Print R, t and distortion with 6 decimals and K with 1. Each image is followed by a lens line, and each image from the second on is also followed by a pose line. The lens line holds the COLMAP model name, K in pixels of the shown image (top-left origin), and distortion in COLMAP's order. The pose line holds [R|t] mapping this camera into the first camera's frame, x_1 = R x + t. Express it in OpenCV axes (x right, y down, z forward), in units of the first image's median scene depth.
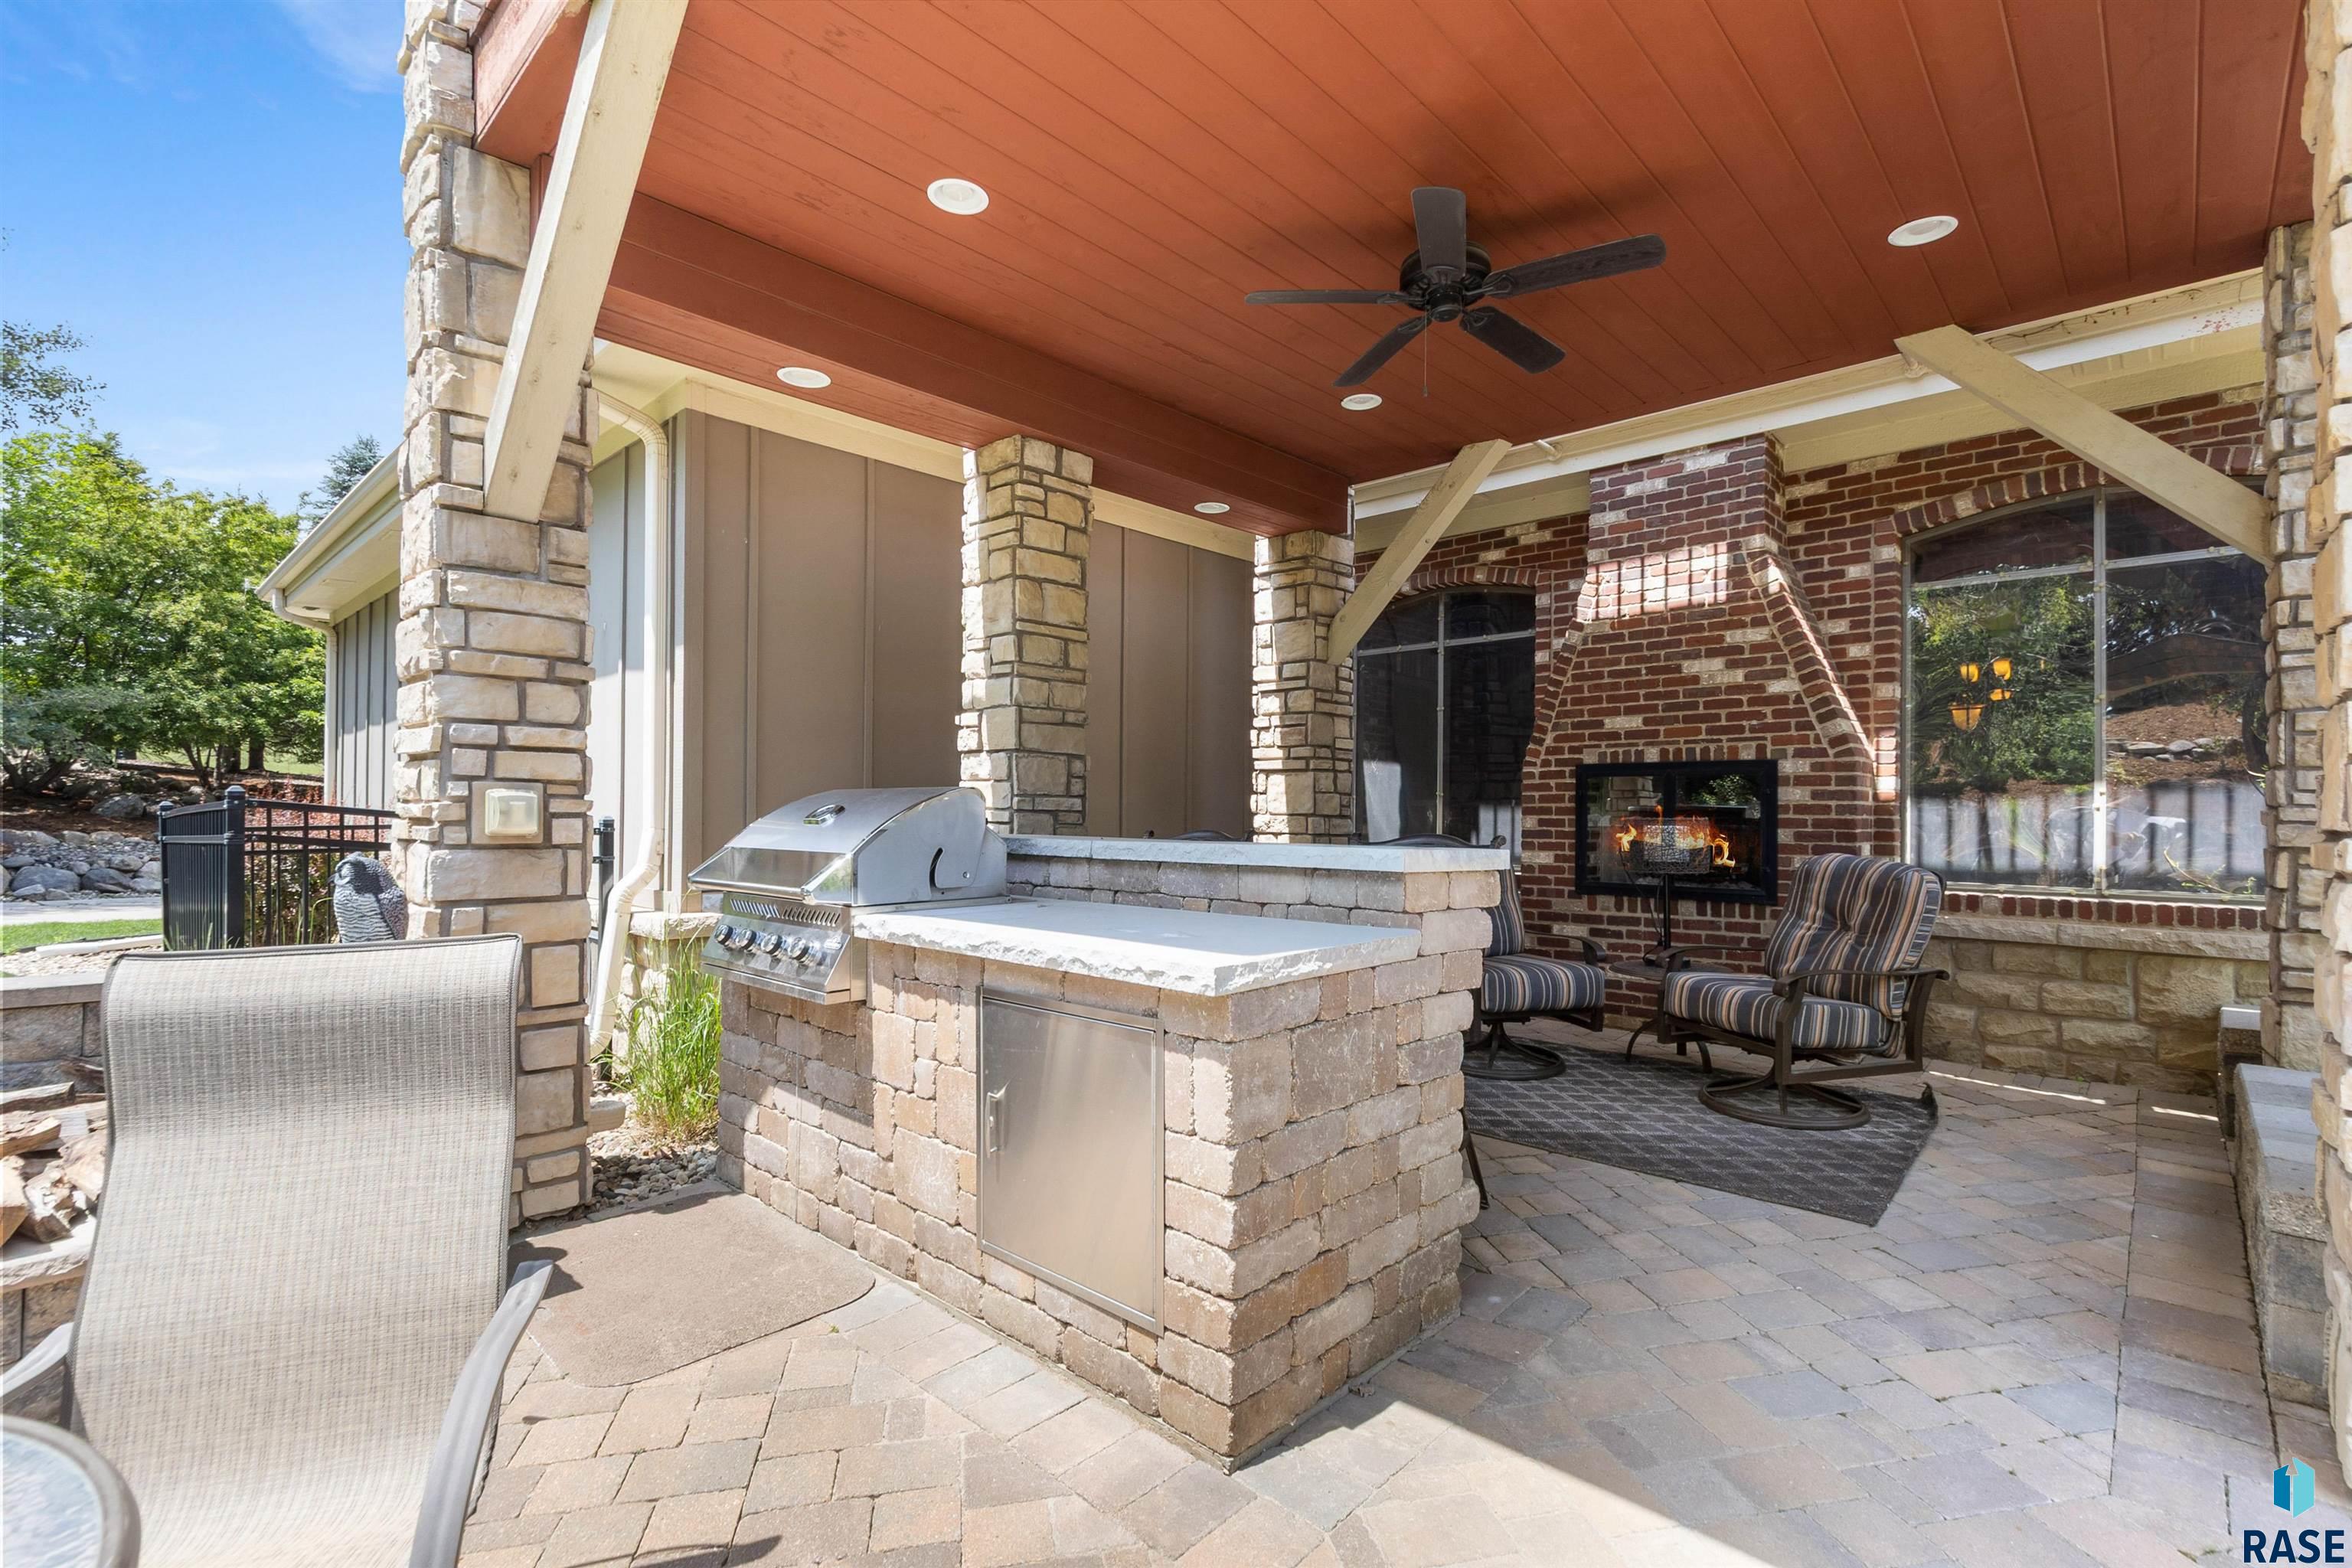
lens RADIAL K [[1073.7, 0, 1187.8], [0, 1073.7, 801.6], [0, 0, 1]] dist [0.008620, 0.000402]
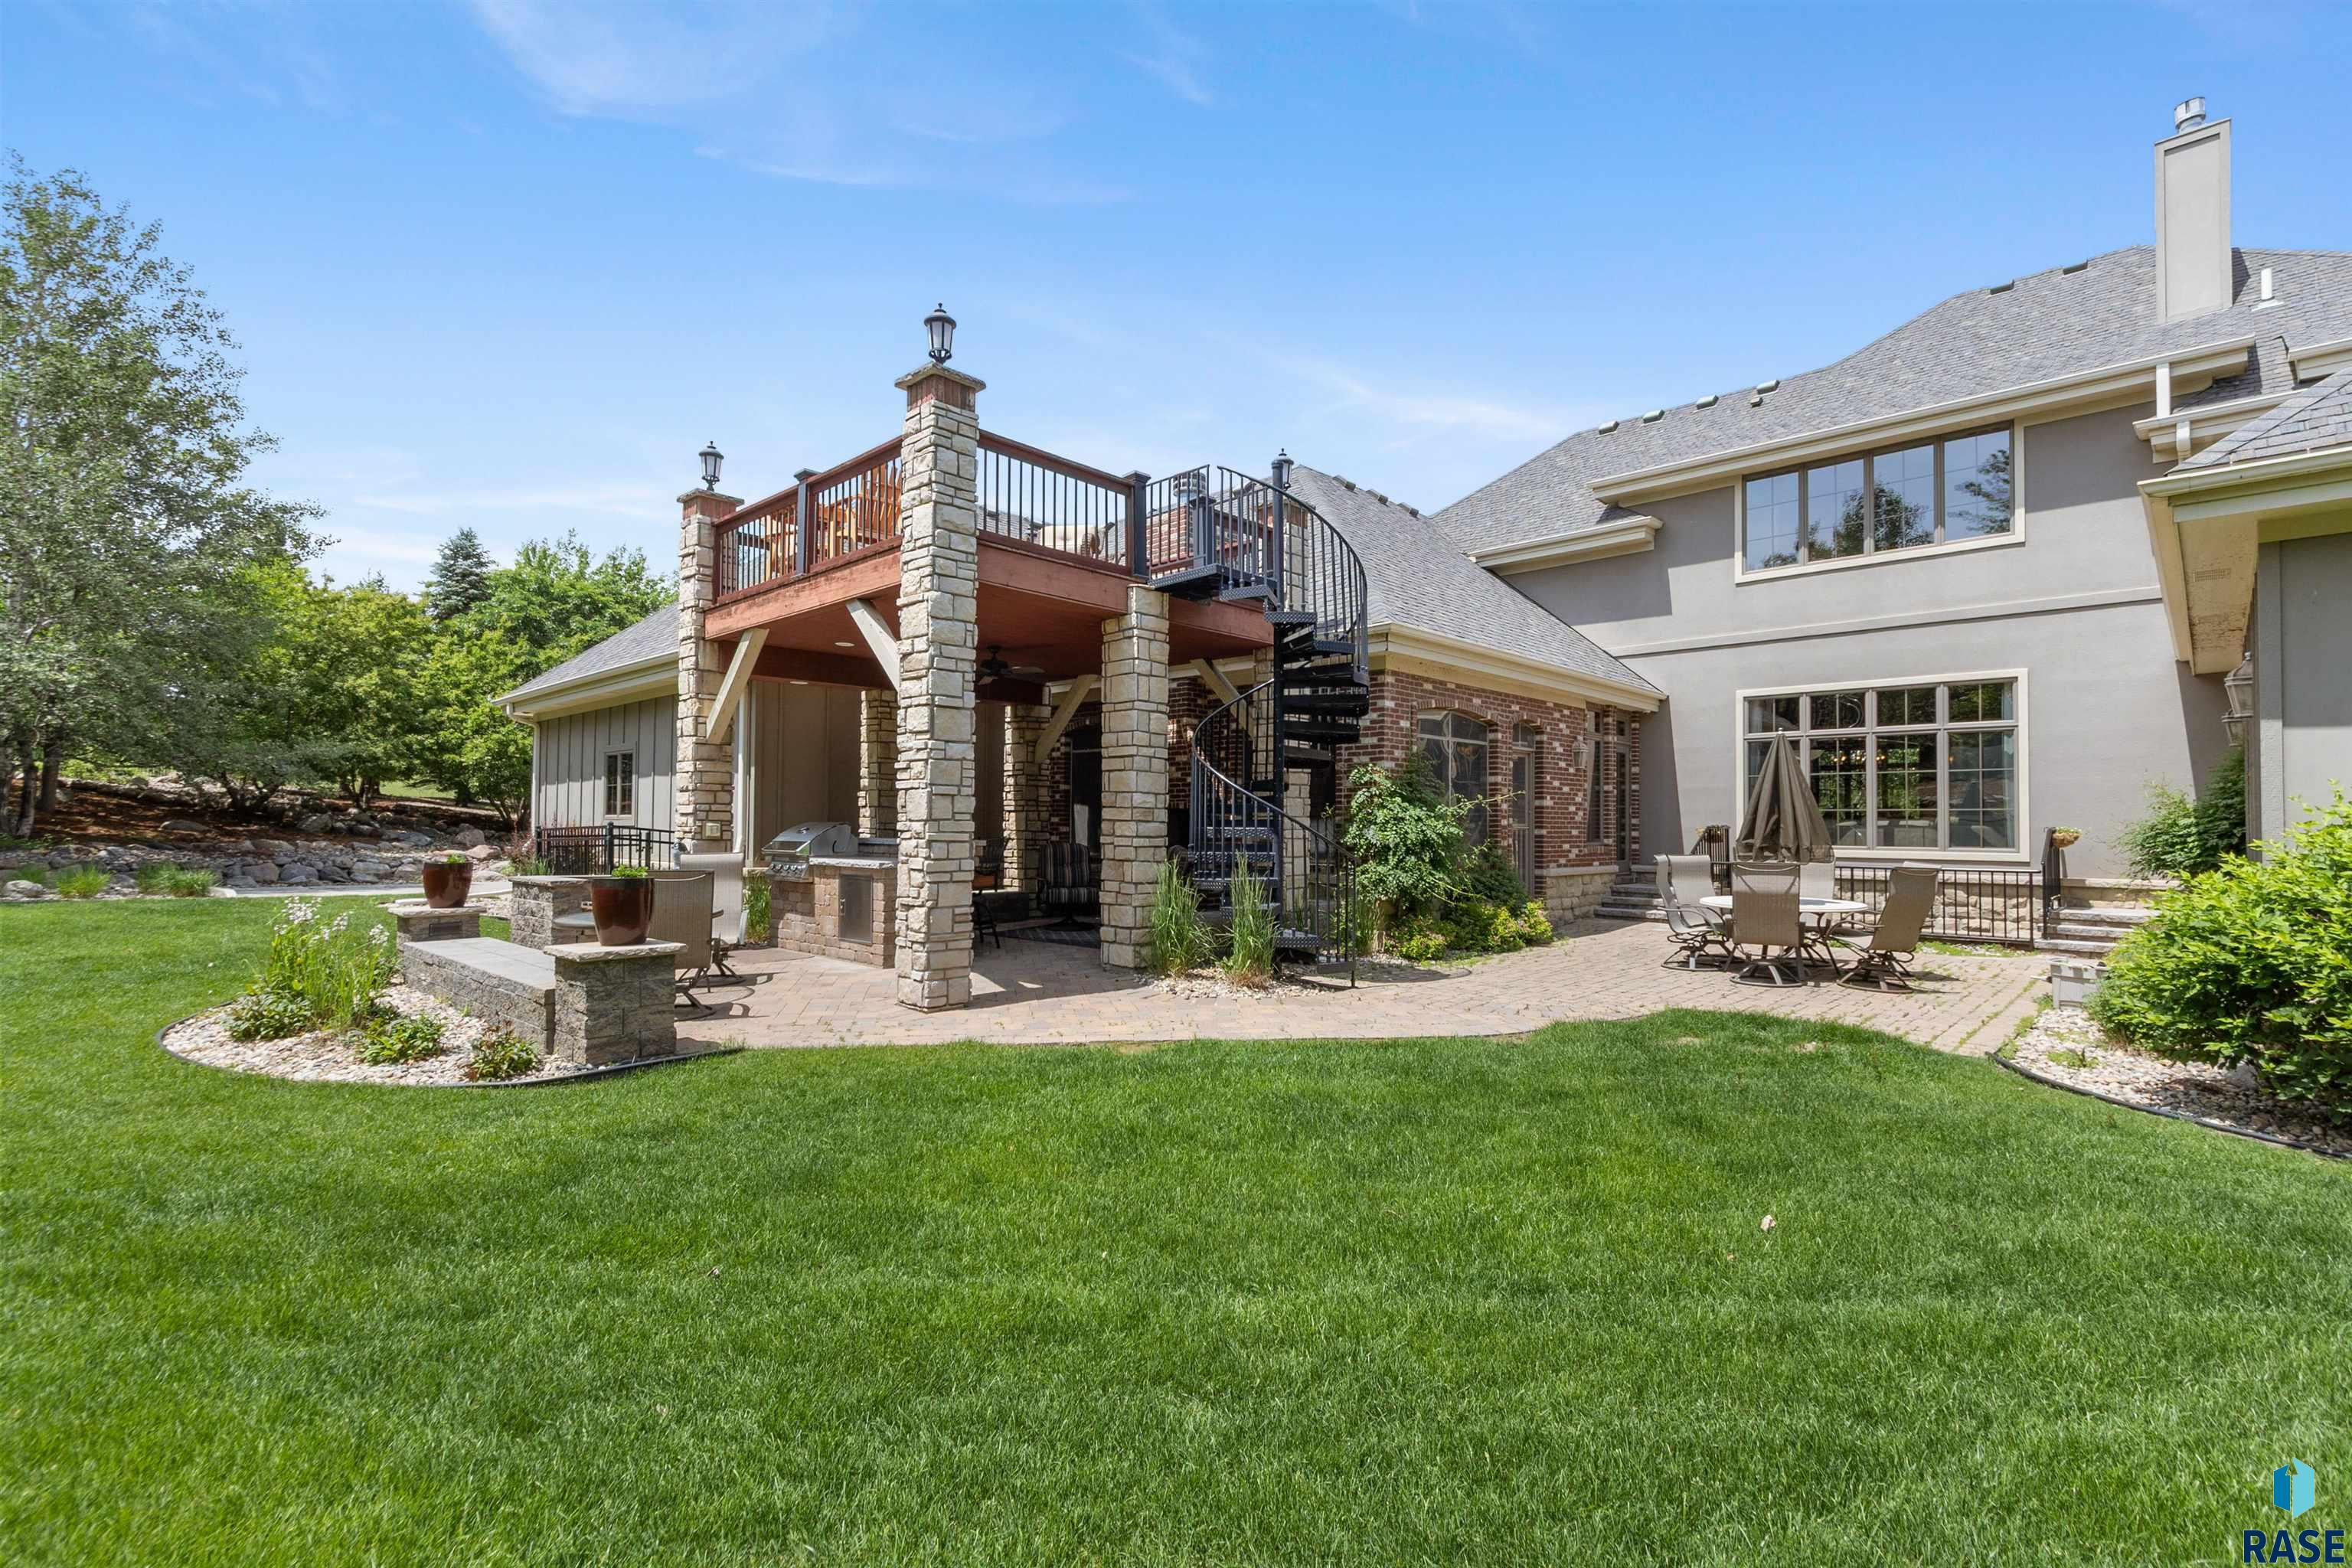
lens RADIAL K [[1073.7, 0, 1184.1], [0, 1073.7, 800.5], [0, 0, 1]] dist [0.008620, 0.000402]
pose [[0.999913, 0.000692, -0.013164, 0.474705], [-0.000899, 0.999876, -0.015725, -0.015627], [0.013151, 0.015736, 0.999790, -1.239637]]
